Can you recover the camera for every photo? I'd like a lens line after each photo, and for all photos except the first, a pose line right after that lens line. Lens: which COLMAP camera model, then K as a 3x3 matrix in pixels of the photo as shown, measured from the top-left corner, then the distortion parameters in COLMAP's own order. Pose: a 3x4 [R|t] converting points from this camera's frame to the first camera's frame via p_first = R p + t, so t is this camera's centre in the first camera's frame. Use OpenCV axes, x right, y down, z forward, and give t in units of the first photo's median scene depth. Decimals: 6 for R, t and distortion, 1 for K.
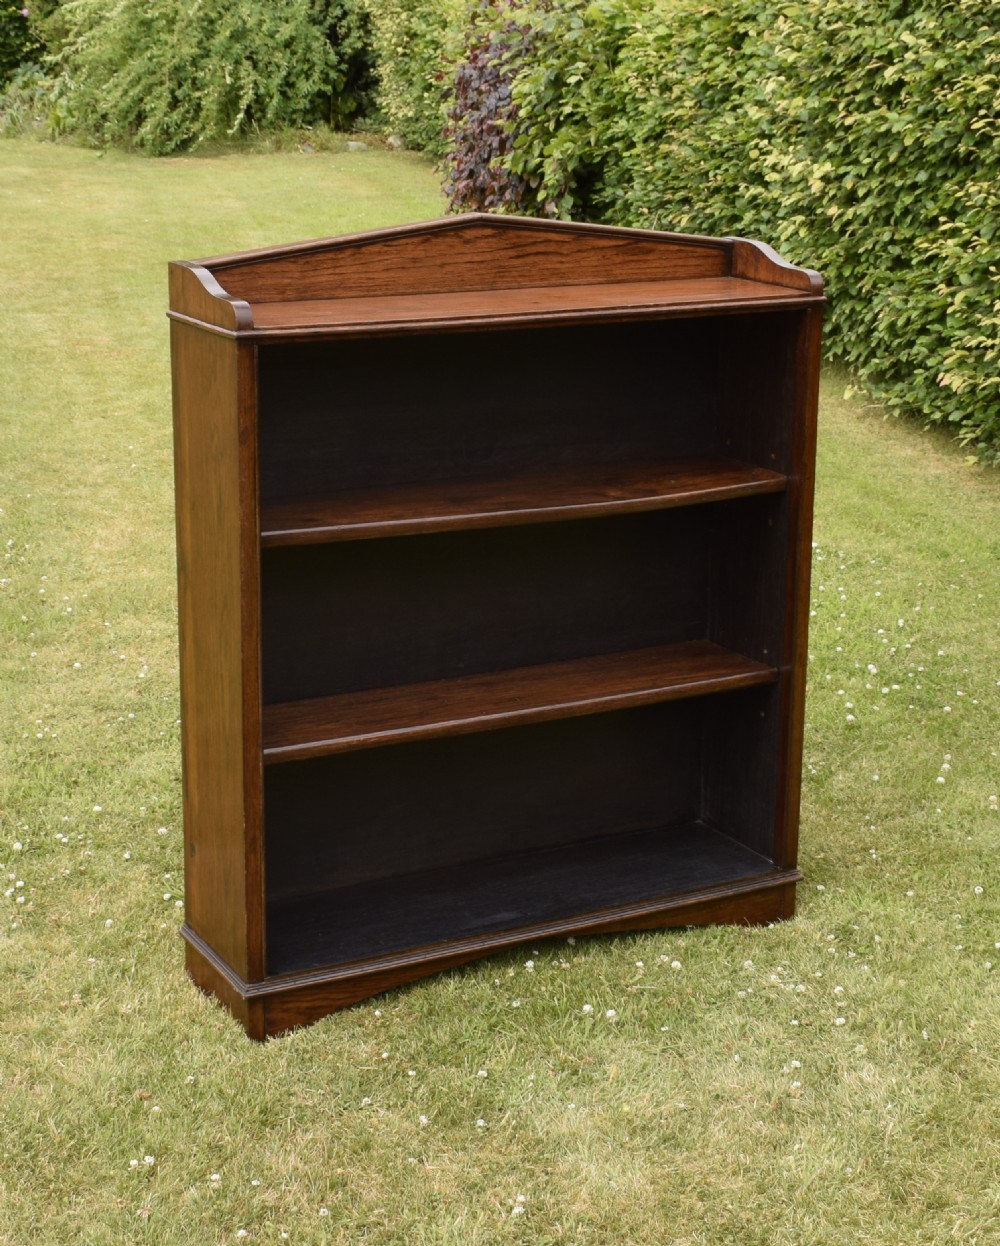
lens RADIAL K [[2165.4, 0, 469.5], [0, 2165.4, 577.8], [0, 0, 1]] dist [-0.023408, 0.001492]
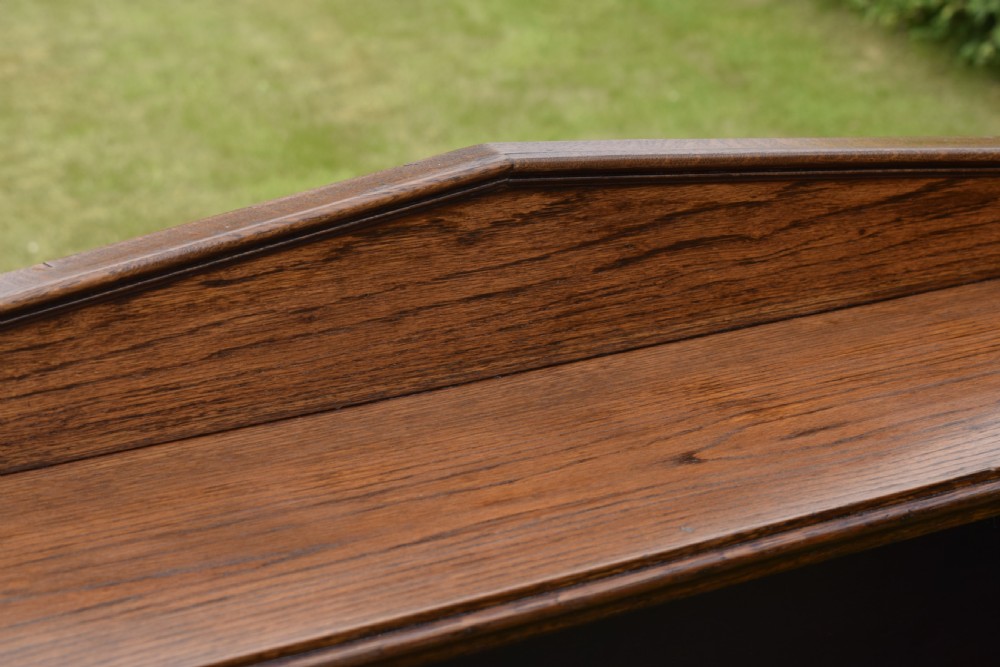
lens RADIAL K [[2180.2, 0, 500.0], [0, 2180.2, 333.5], [0, 0, 1]] dist [-0.028755, -0.003244]
pose [[0.999422, -0.030070, -0.015873, 0.006652], [0.031044, 0.997390, 0.065181, -0.126018], [0.013872, -0.065636, 0.997747, 0.517677]]
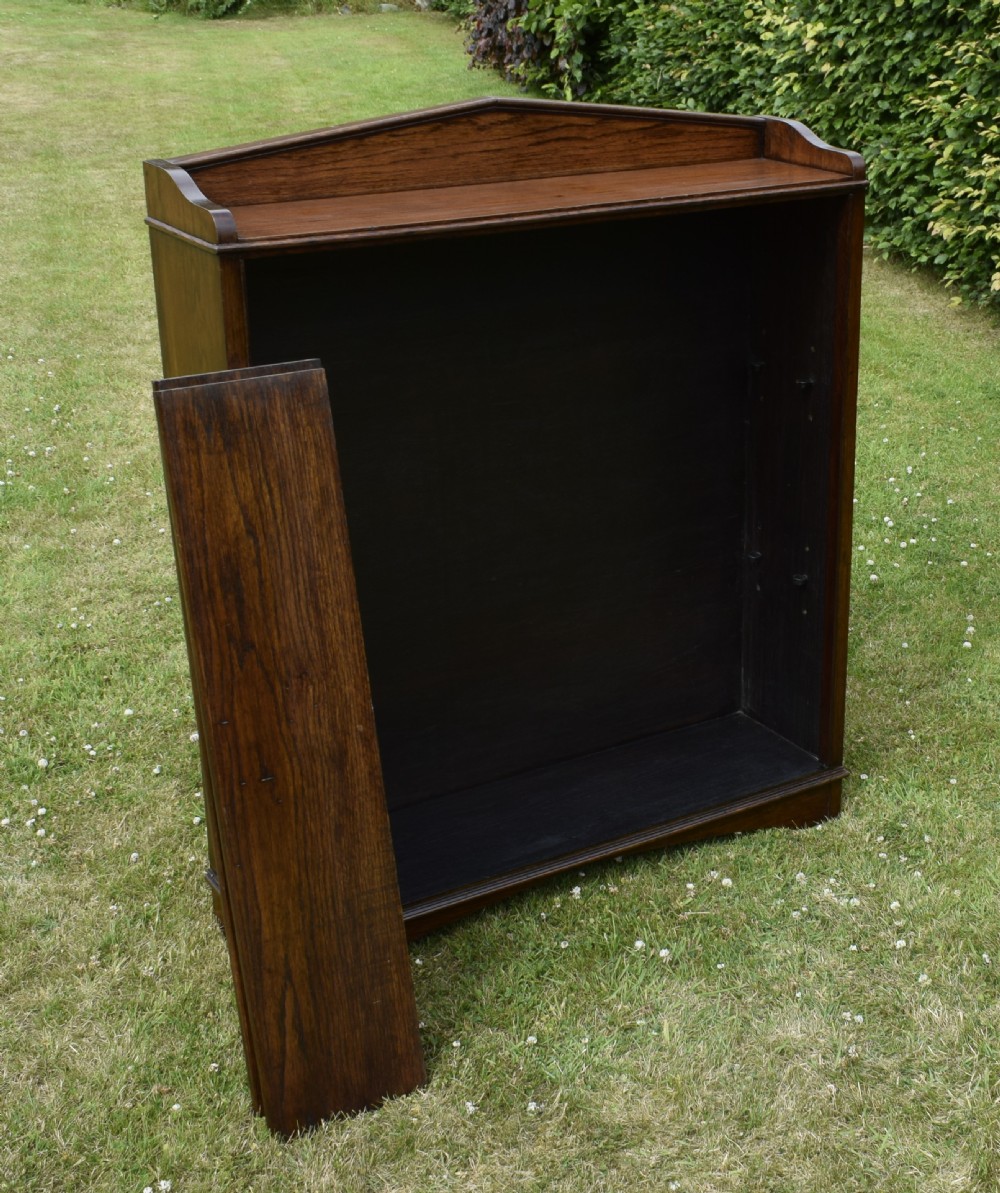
lens RADIAL K [[1750.1, 0, 647.2], [0, 1750.1, 549.5], [0, 0, 1]] dist [-0.034817, 0.040153]
pose [[0.996224, -0.033884, 0.079938, 0.001748], [0.025201, 0.993915, 0.107233, -0.043646], [-0.083085, -0.104813, 0.991015, 0.192886]]
